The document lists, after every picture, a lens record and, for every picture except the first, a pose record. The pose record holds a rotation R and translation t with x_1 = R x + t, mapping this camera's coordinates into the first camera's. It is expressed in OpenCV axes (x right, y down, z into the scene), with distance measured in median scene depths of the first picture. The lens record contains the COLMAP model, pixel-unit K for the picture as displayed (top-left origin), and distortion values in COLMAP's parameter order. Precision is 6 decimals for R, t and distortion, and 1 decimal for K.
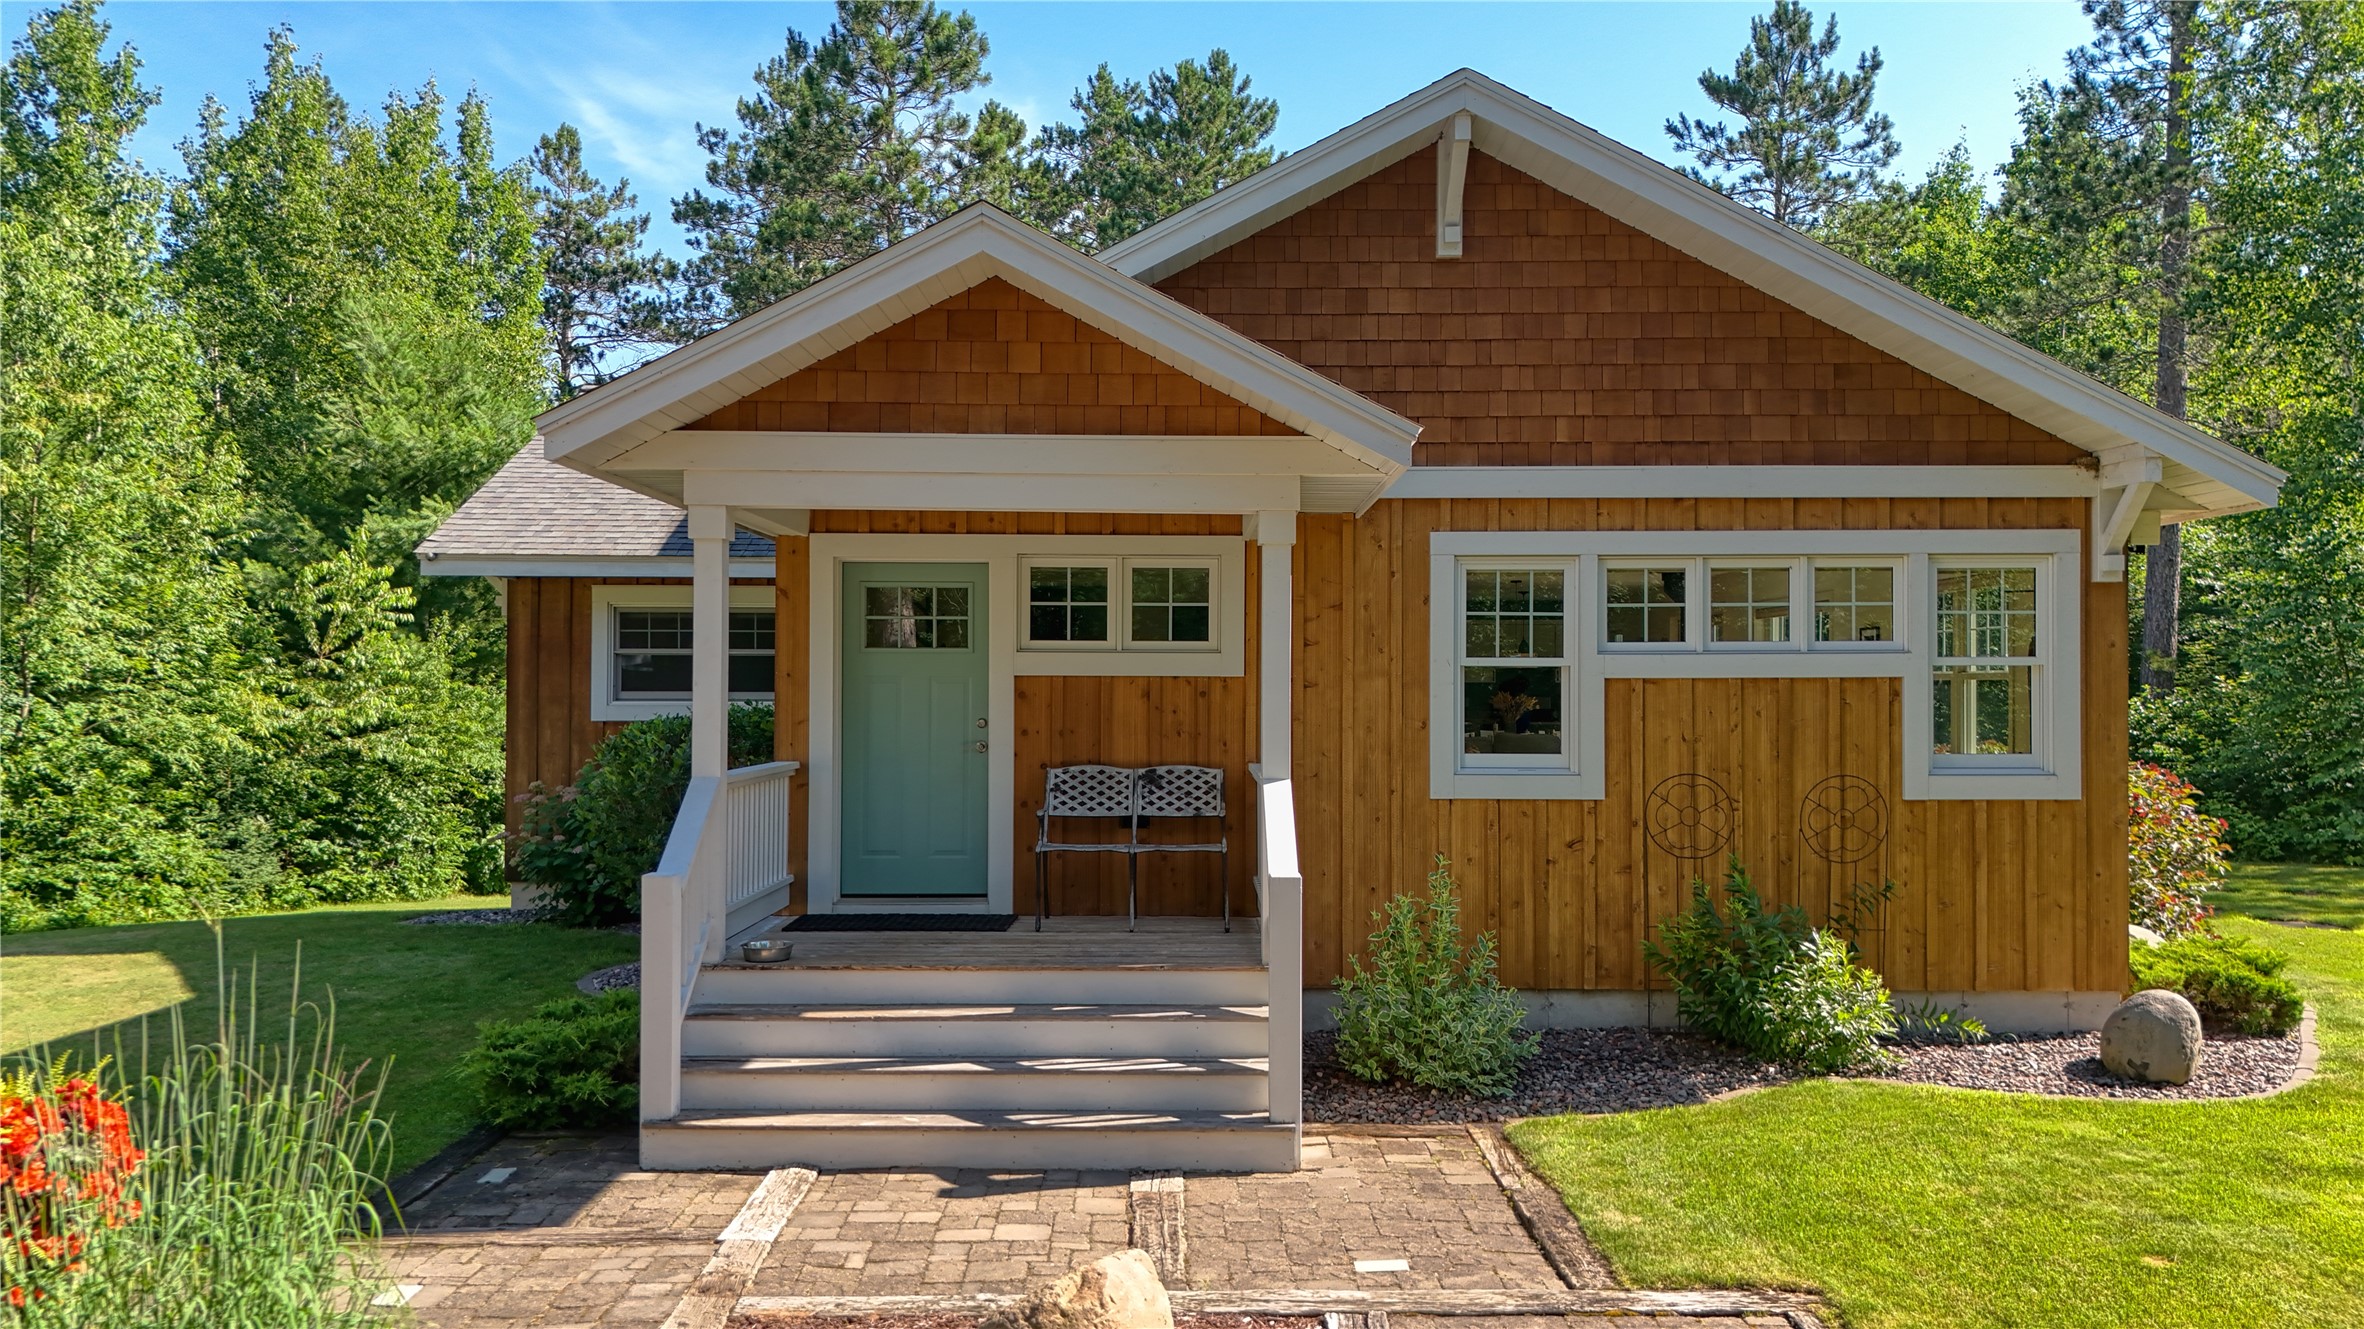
lens RADIAL K [[1733.9, 0, 1182.0], [0, 1733.9, 664.5], [0, 0, 1]] dist [0.043956, 0.000546]
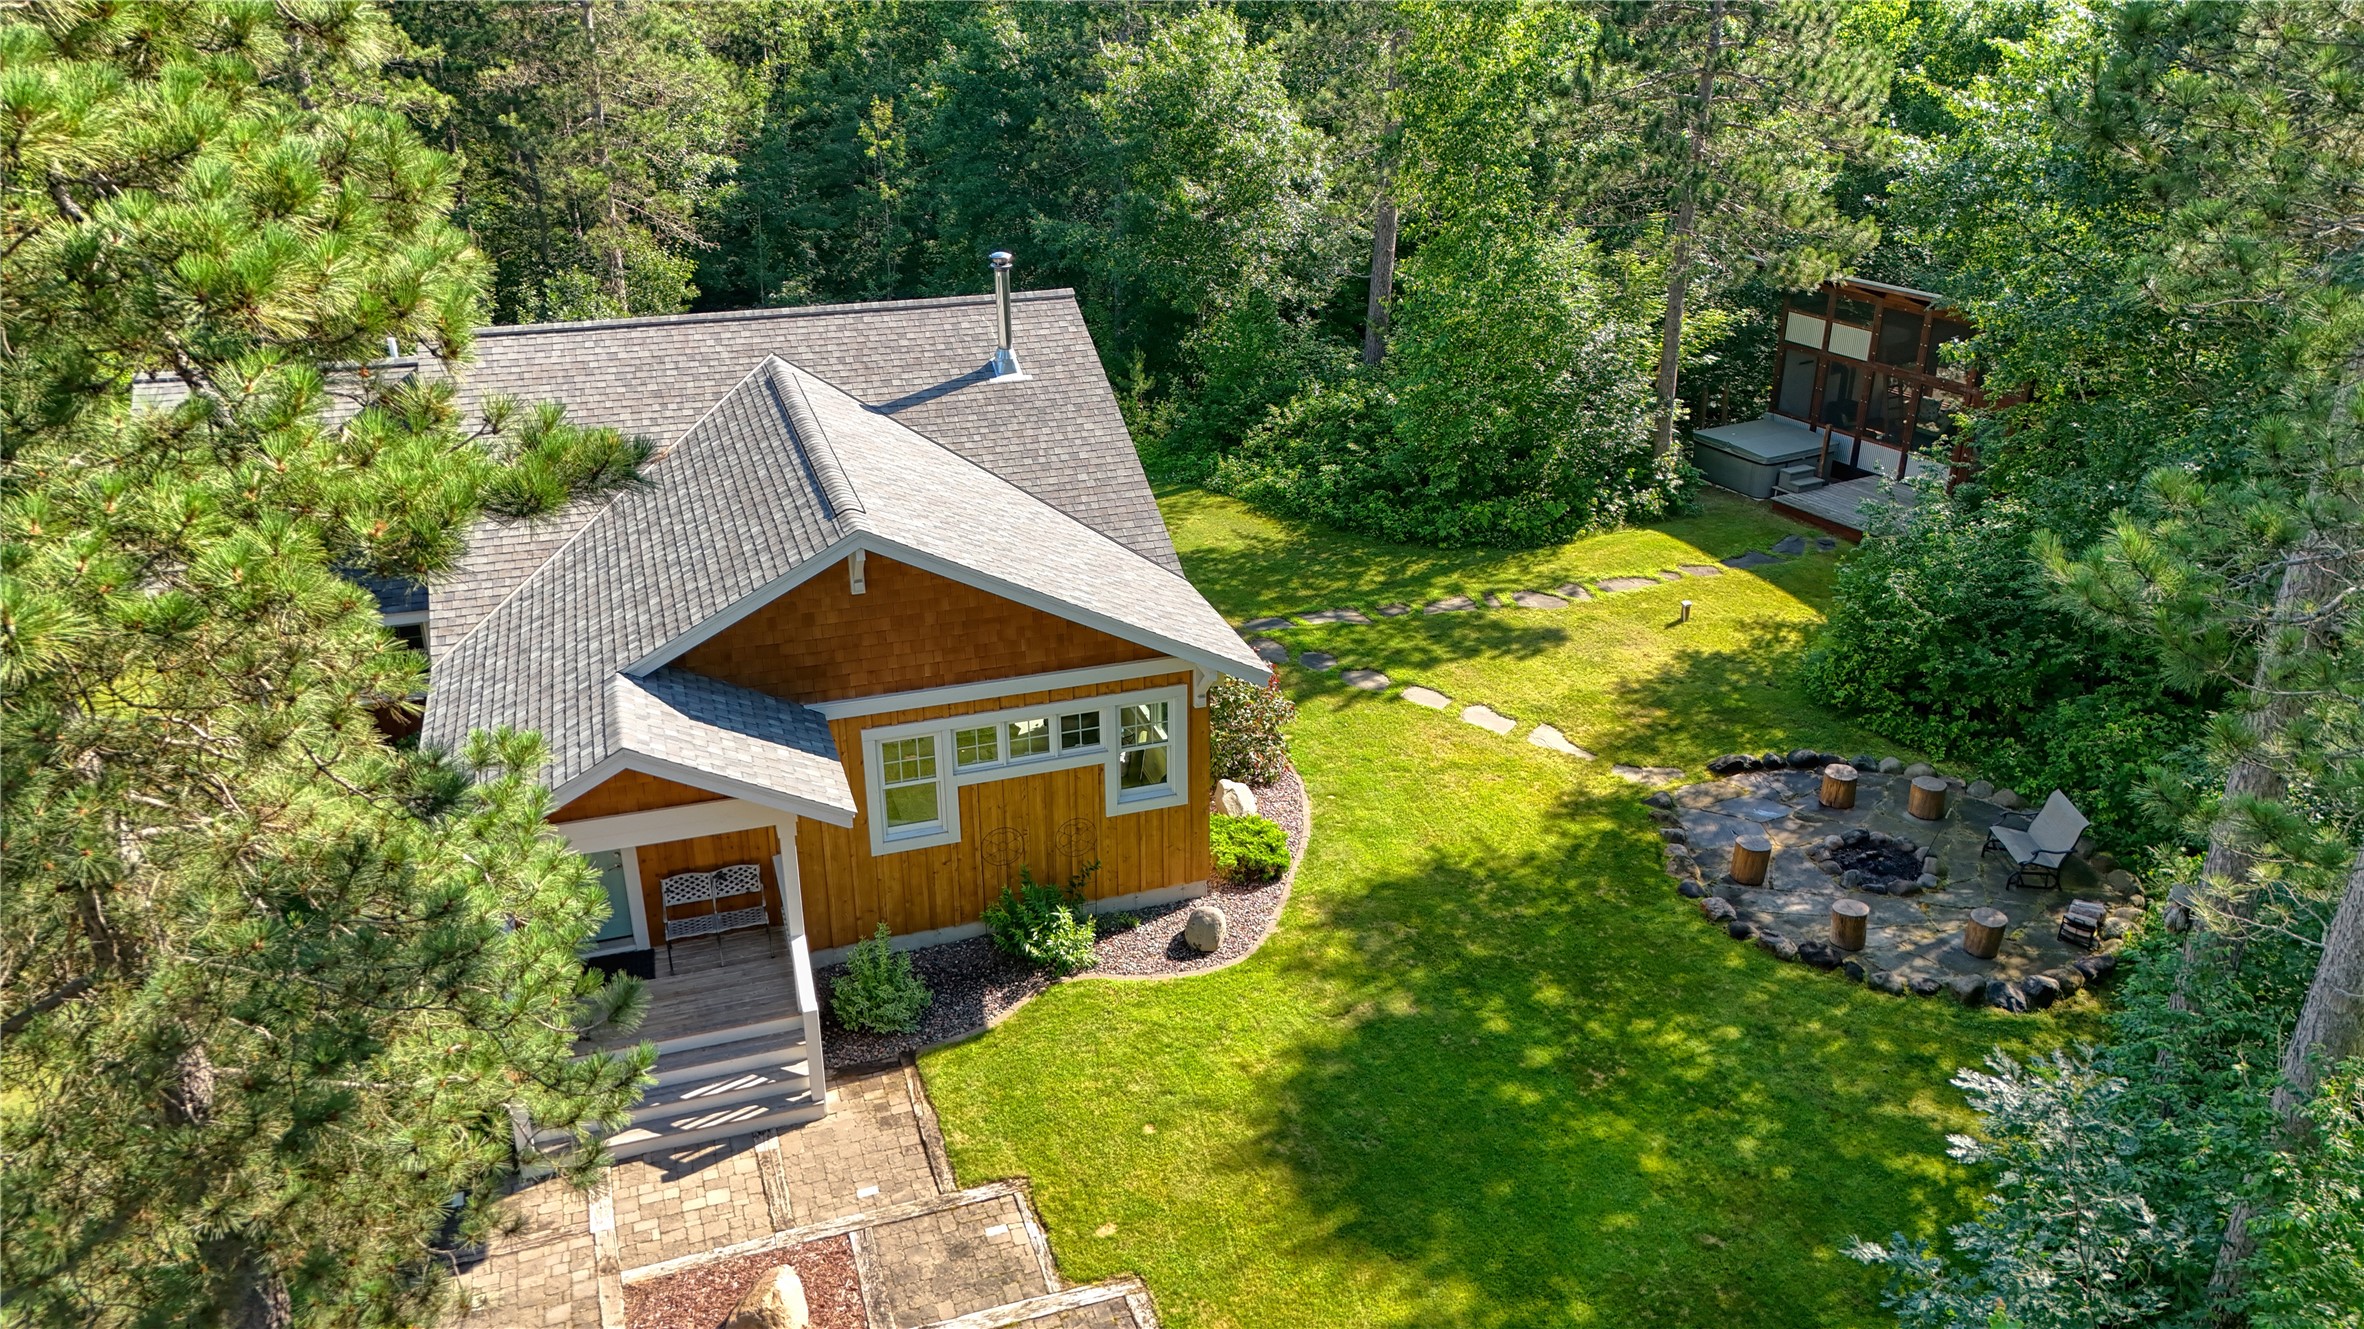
lens RADIAL K [[1733.9, 0, 1182.0], [0, 1733.9, 664.5], [0, 0, 1]] dist [0.043956, 0.000546]
pose [[0.948878, -0.129838, 0.287701, -0.045774], [0.000547, 0.912154, 0.409846, -0.752027], [-0.315641, -0.388737, 0.865595, -0.571708]]
